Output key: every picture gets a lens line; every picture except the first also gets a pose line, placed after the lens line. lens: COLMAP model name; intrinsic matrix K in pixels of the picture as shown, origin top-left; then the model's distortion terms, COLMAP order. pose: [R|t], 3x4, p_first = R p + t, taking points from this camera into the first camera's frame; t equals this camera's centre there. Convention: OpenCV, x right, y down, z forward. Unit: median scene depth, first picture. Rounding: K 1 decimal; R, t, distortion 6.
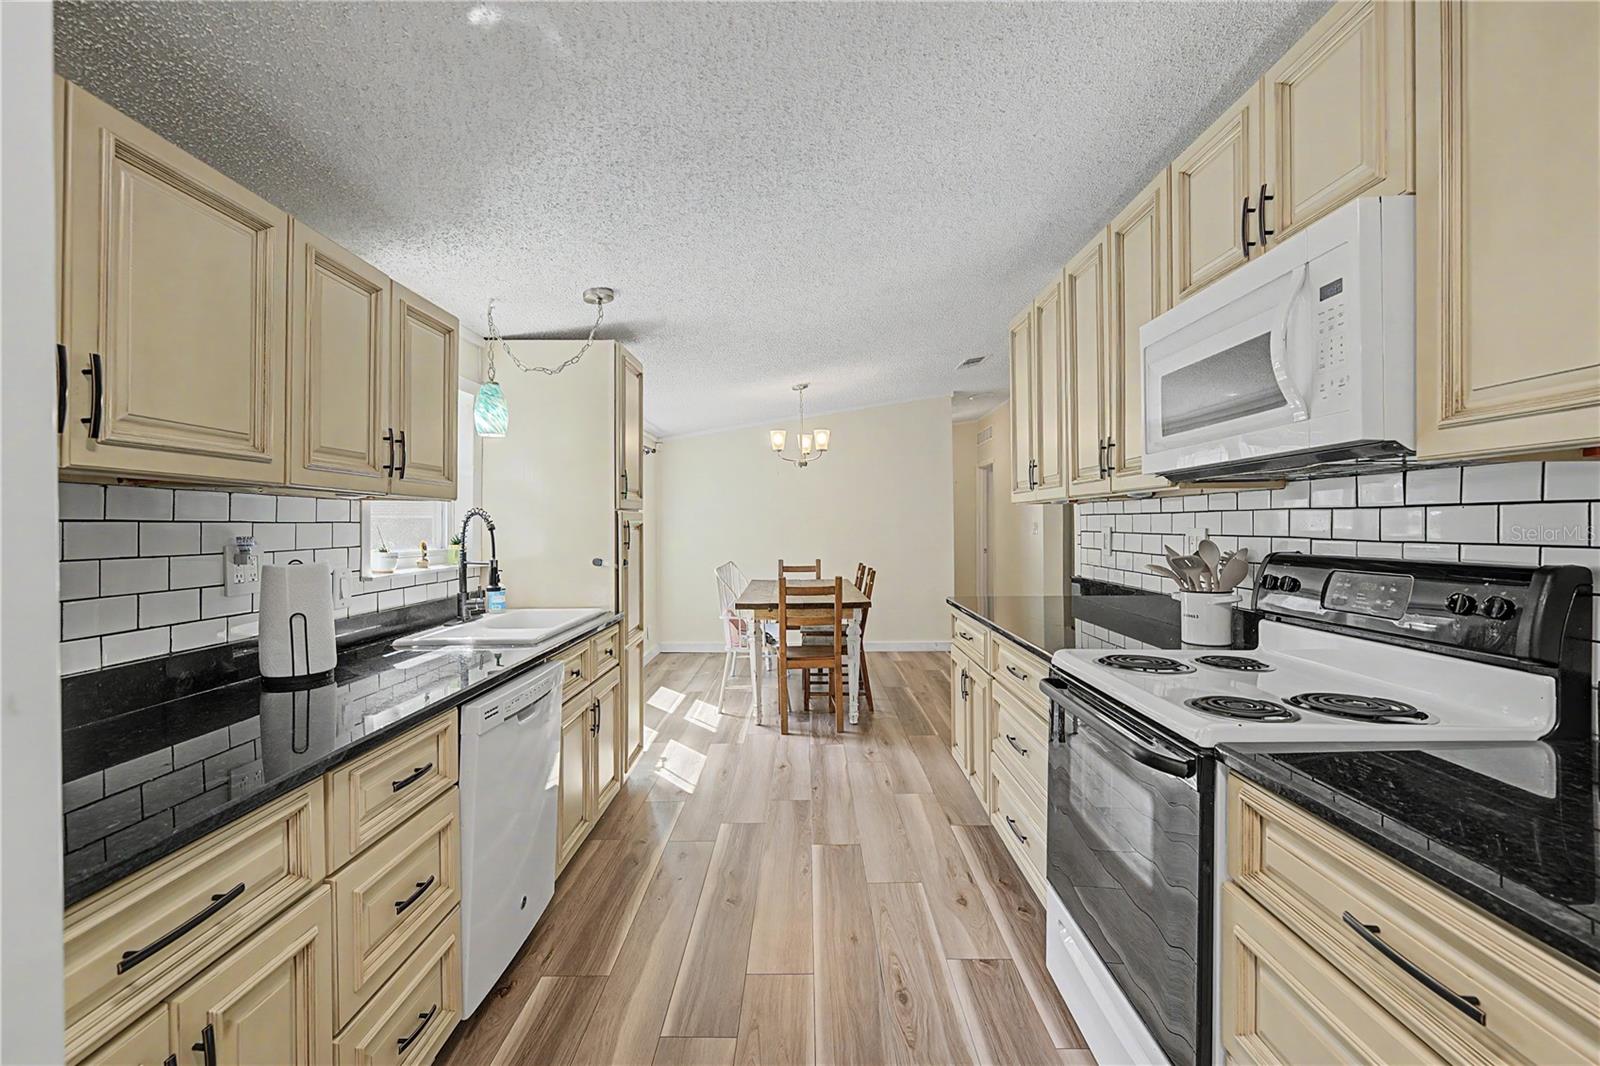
lens RADIAL K [[695.8, 0, 793.3], [0, 695.8, 527.1], [0, 0, 1]] dist [-0.001614, -0.000107]
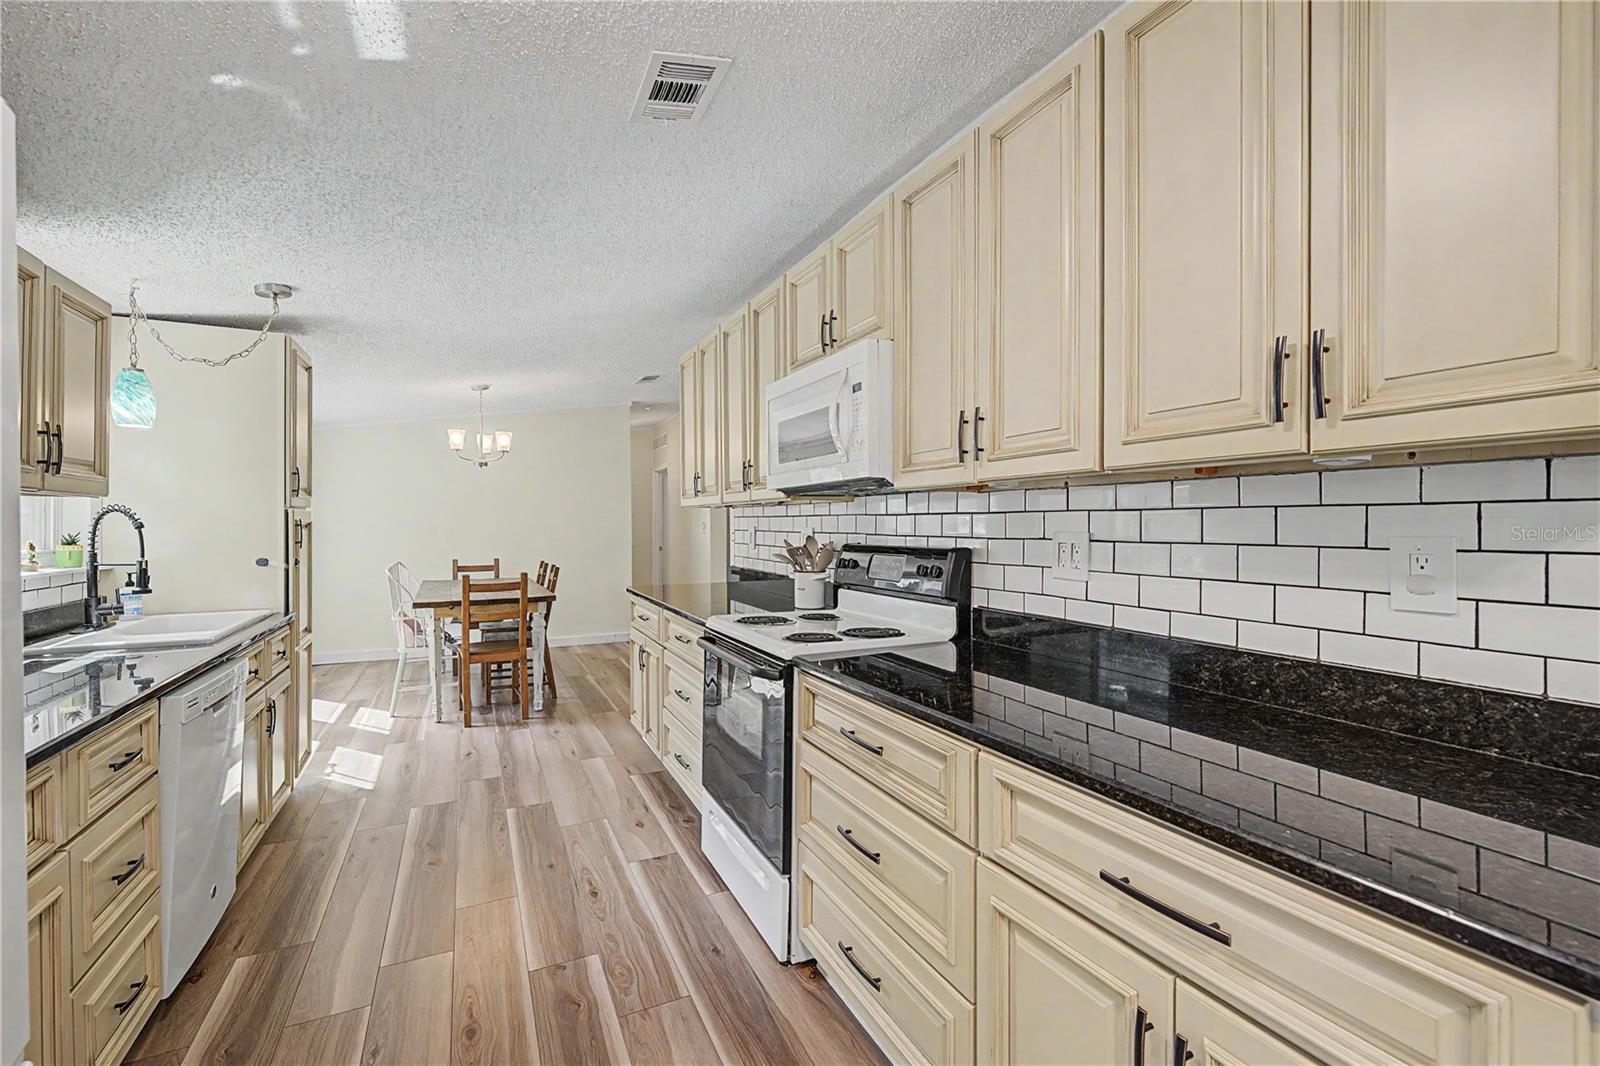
lens RADIAL K [[695.8, 0, 797.5], [0, 695.8, 525.8], [0, 0, 1]] dist [-0.001614, -0.000107]
pose [[0.894914, 0.002432, 0.446231, -0.068941], [-0.001870, 0.999997, -0.001699, 0.000618], [-0.446234, 0.000686, 0.894916, -0.269793]]
